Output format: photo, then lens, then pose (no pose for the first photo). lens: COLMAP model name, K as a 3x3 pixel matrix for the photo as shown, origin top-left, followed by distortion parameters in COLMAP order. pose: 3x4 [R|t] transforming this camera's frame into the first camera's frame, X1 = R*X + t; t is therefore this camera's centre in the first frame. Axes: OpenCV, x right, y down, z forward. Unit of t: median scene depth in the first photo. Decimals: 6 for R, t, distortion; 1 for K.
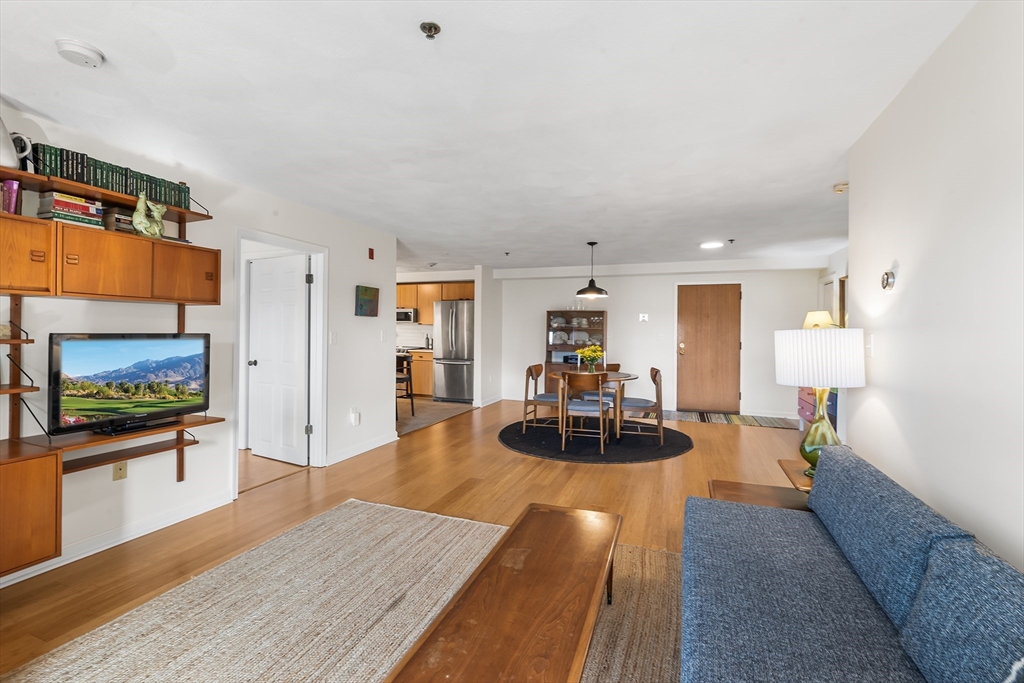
lens RADIAL K [[455.3, 0, 512.0], [0, 455.3, 341.5], [0, 0, 1]] dist [0.000888, -0.000061]
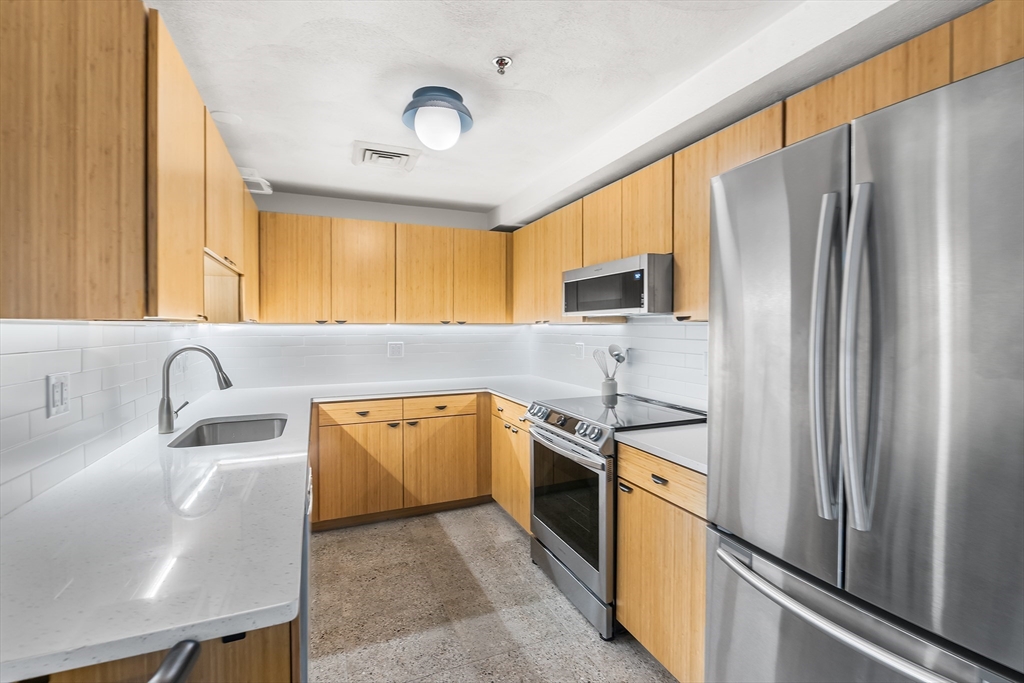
lens RADIAL K [[455.3, 0, 512.0], [0, 455.3, 341.5], [0, 0, 1]] dist [0.000888, -0.000061]
pose [[0.678692, 0.013147, -0.734305, -0.143527], [-0.012594, 0.999901, 0.006261, -0.043239], [0.734315, 0.004999, 0.678790, 1.216611]]
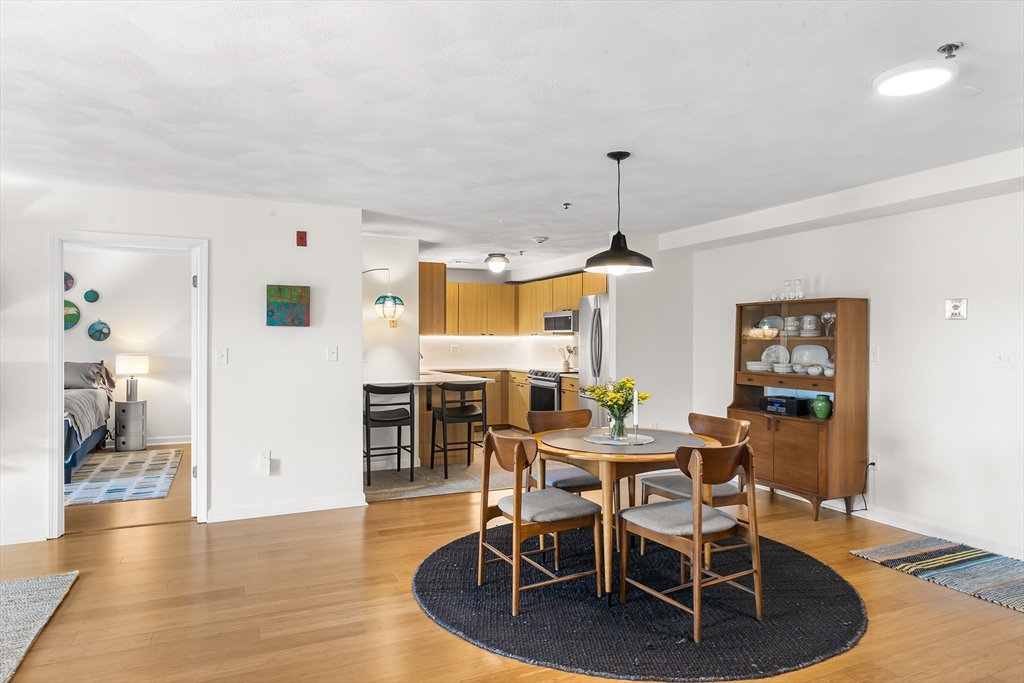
lens RADIAL K [[625.3, 0, 512.4], [0, 625.3, 344.7], [0, 0, 1]] dist [-0.021618, 0.000248]
pose [[0.699095, -0.004165, -0.715016, 0.553174], [-0.011422, 0.999790, -0.016992, -0.011354], [0.714937, 0.020046, 0.698901, 0.487690]]
